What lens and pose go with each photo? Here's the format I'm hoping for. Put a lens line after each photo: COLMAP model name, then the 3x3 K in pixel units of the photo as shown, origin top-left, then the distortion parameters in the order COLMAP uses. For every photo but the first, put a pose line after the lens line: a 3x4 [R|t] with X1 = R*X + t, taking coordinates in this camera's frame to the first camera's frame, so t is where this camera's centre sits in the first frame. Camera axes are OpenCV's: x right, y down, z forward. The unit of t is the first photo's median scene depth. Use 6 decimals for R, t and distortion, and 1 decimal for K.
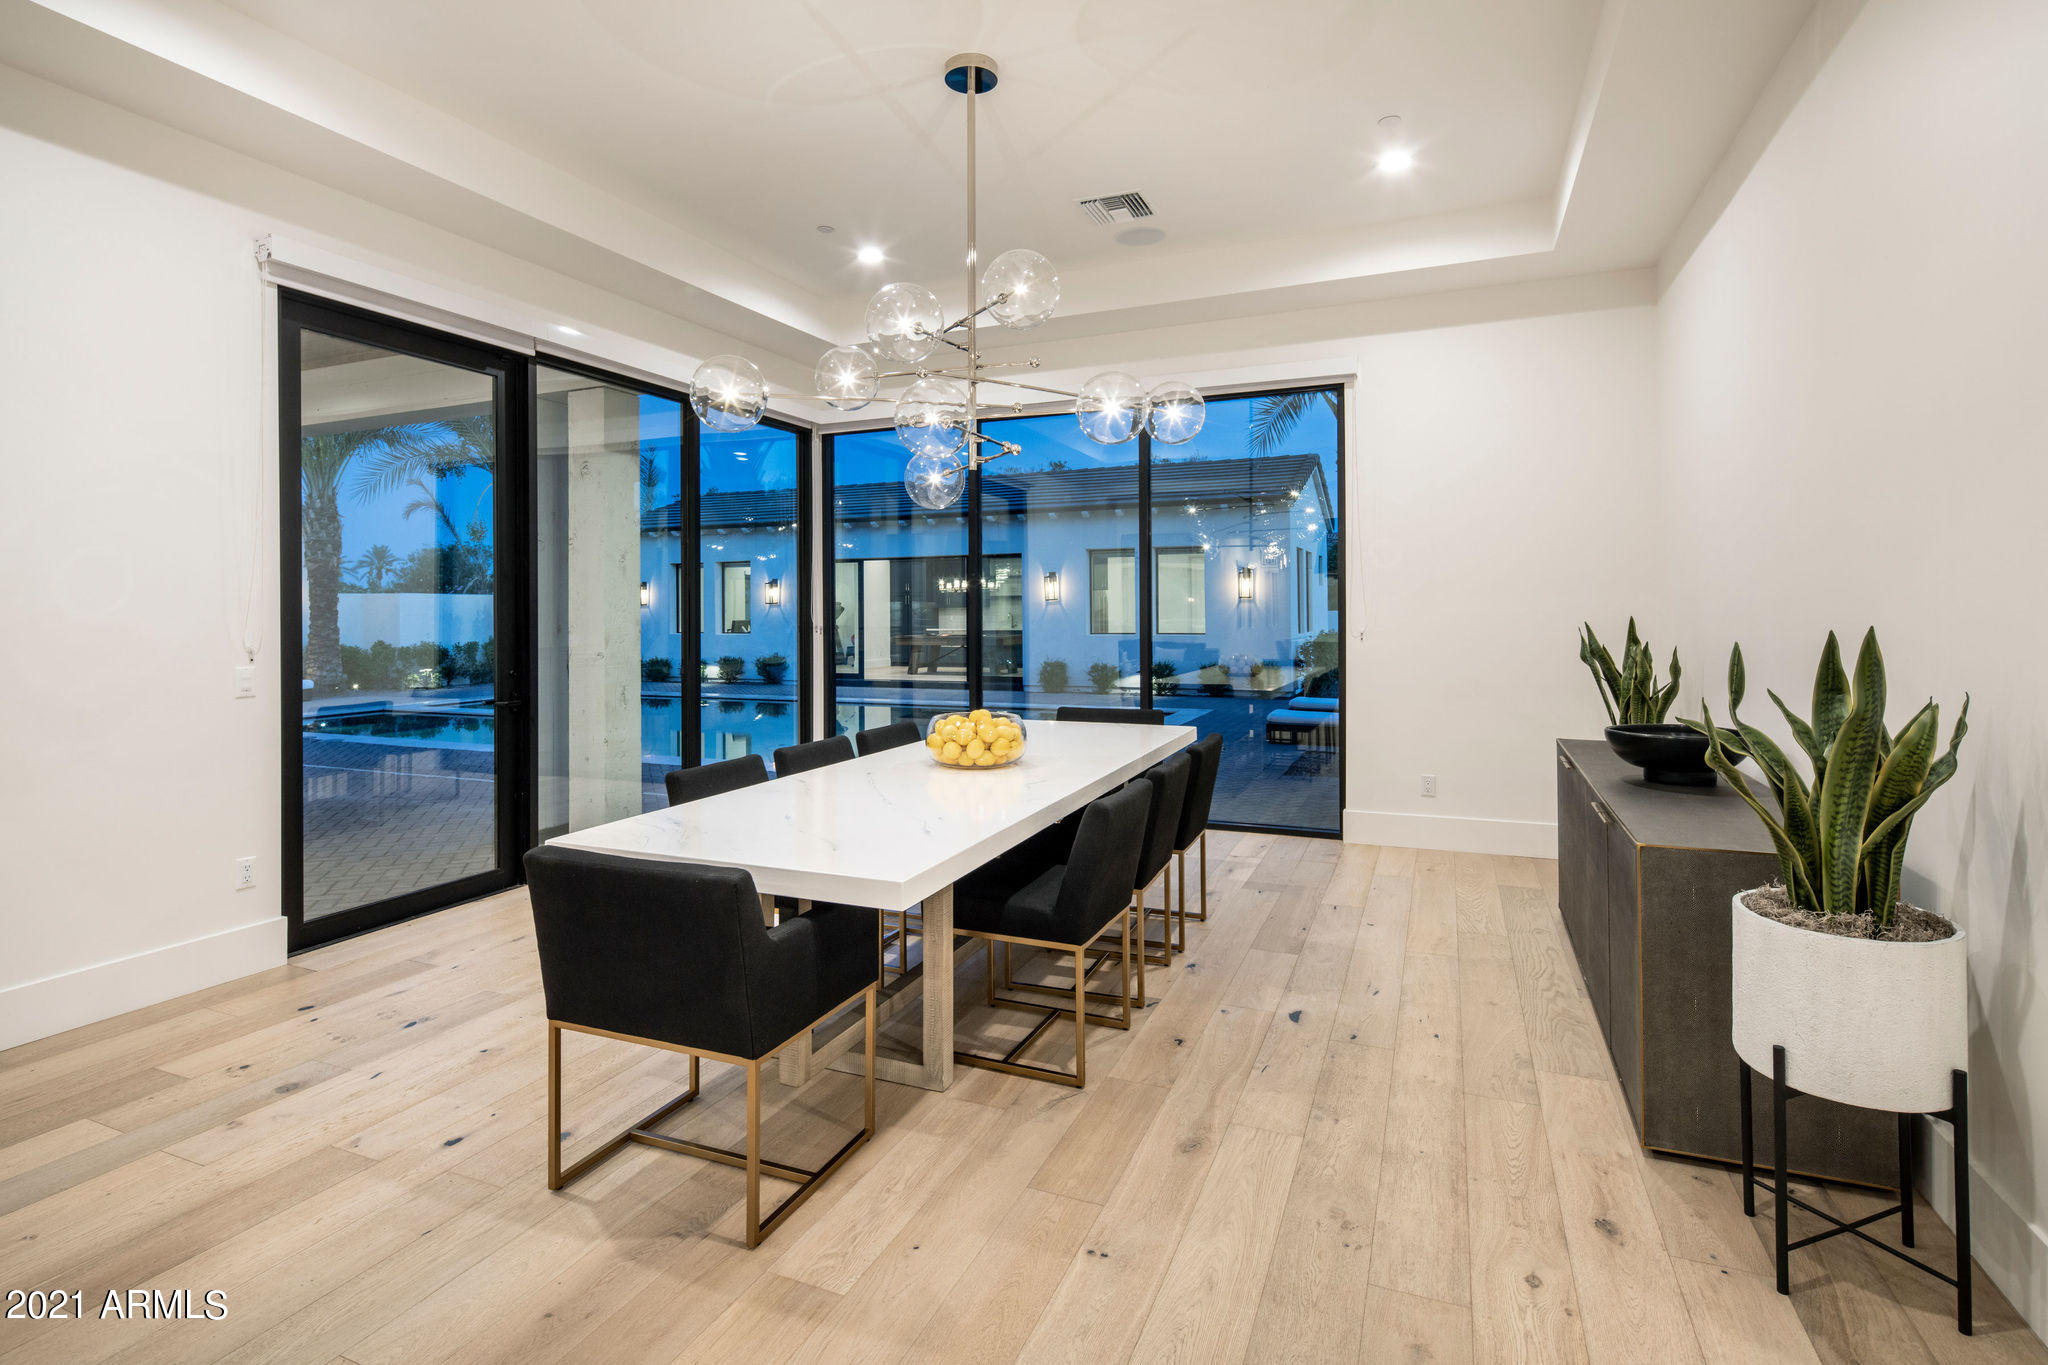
lens RADIAL K [[998.1, 0, 1023.6], [0, 998.1, 595.7], [0, 0, 1]] dist [-0.000260, -0.000024]
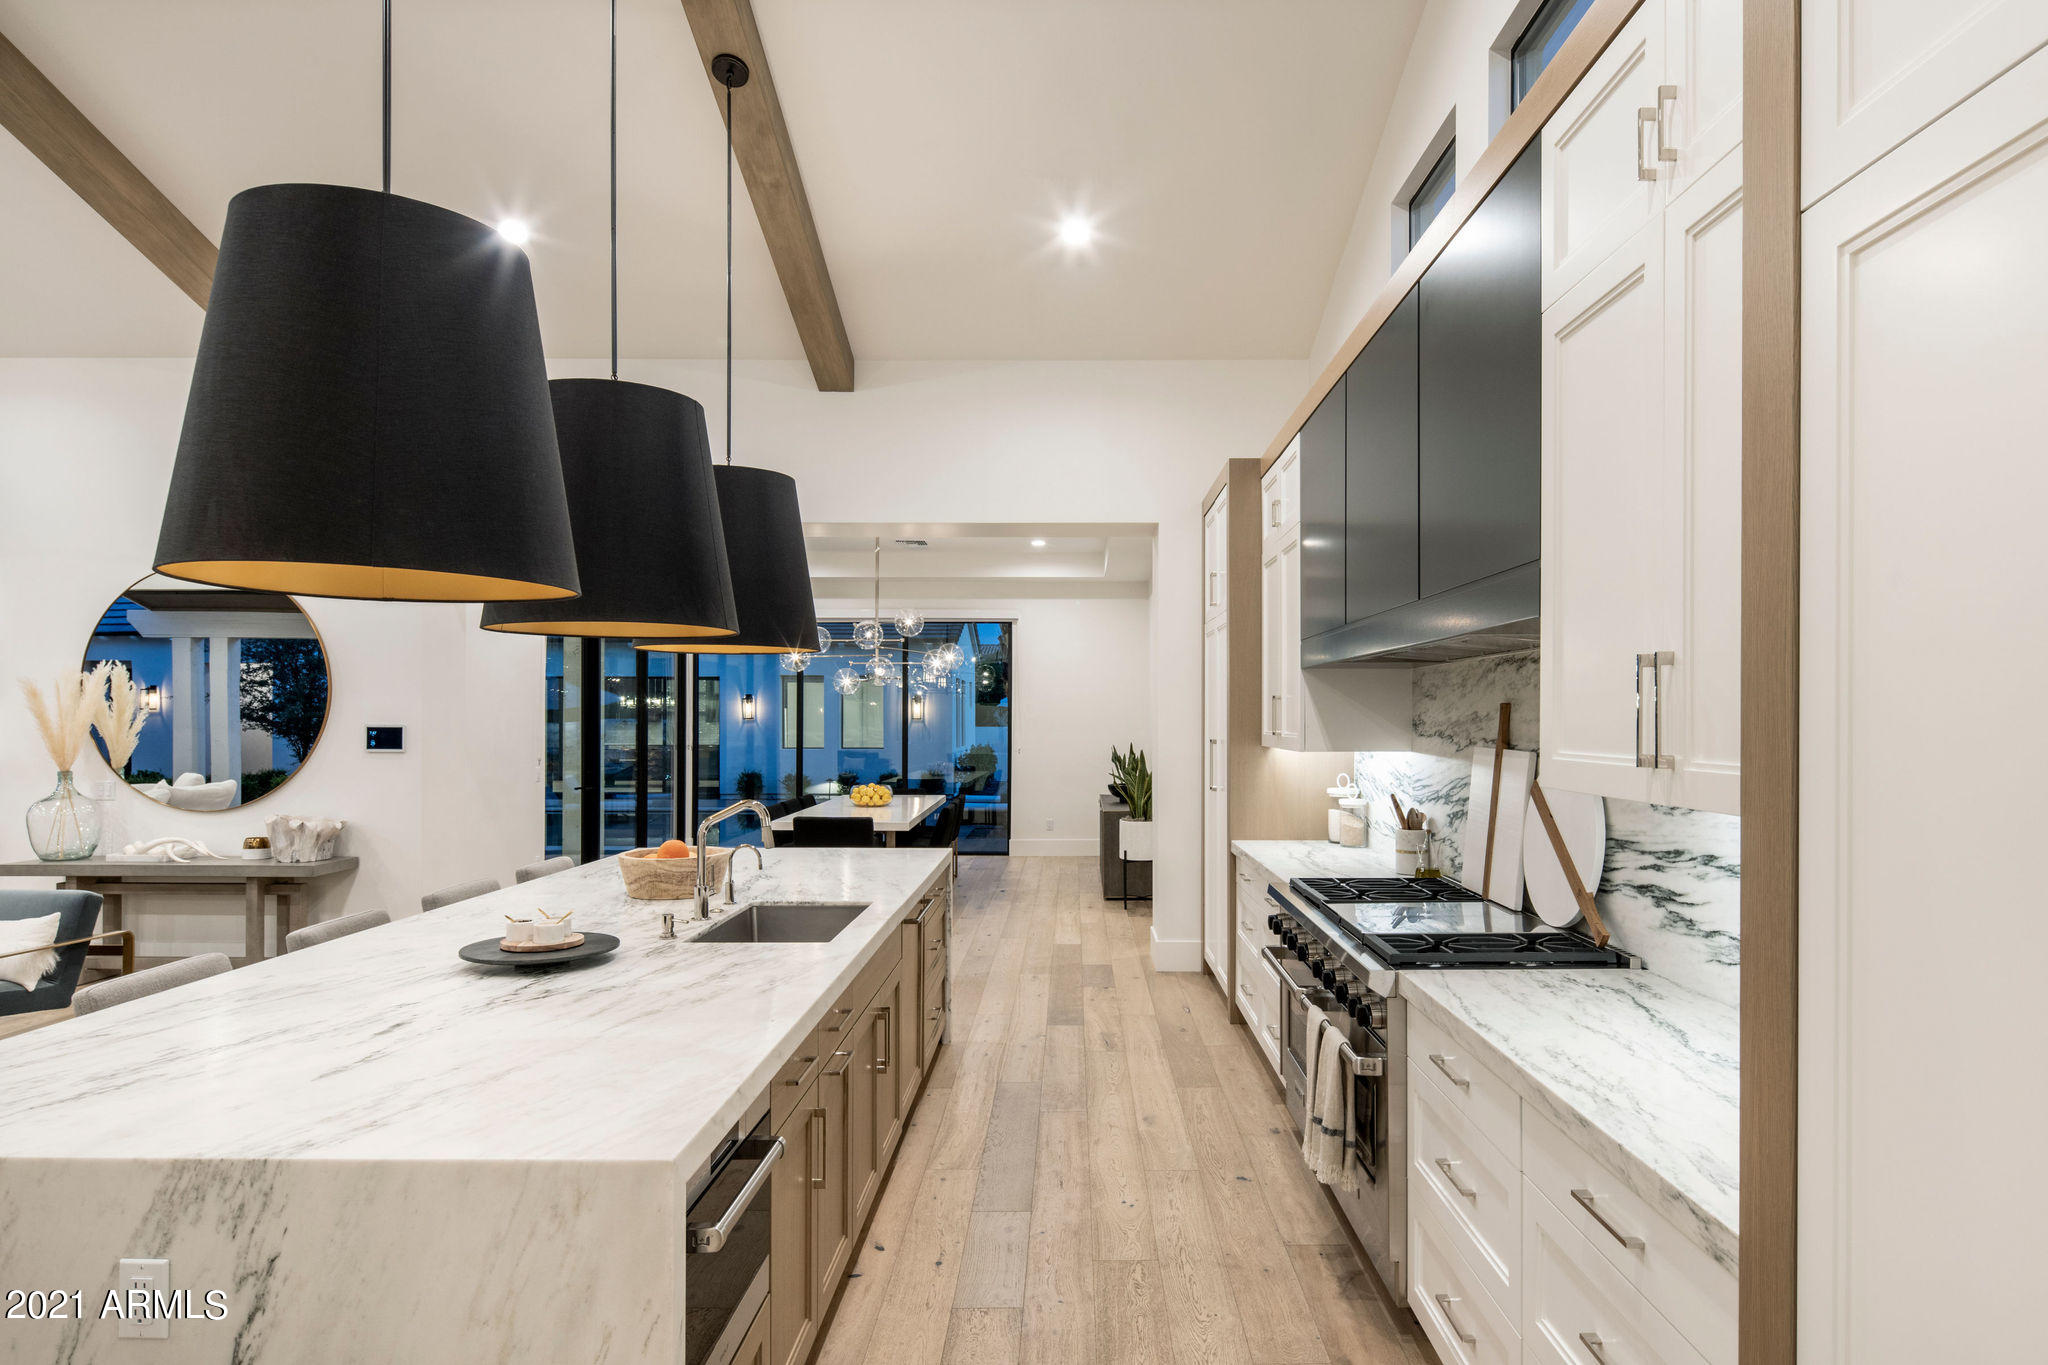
lens RADIAL K [[1024.1, 0, 1028.1], [0, 1024.1, 696.1], [0, 0, 1]] dist [-0.001325, -0.000257]
pose [[0.934510, 0.017523, 0.355506, -0.443080], [-0.013767, 0.999820, -0.013092, -0.050542], [-0.355671, 0.007340, 0.934582, -1.092315]]
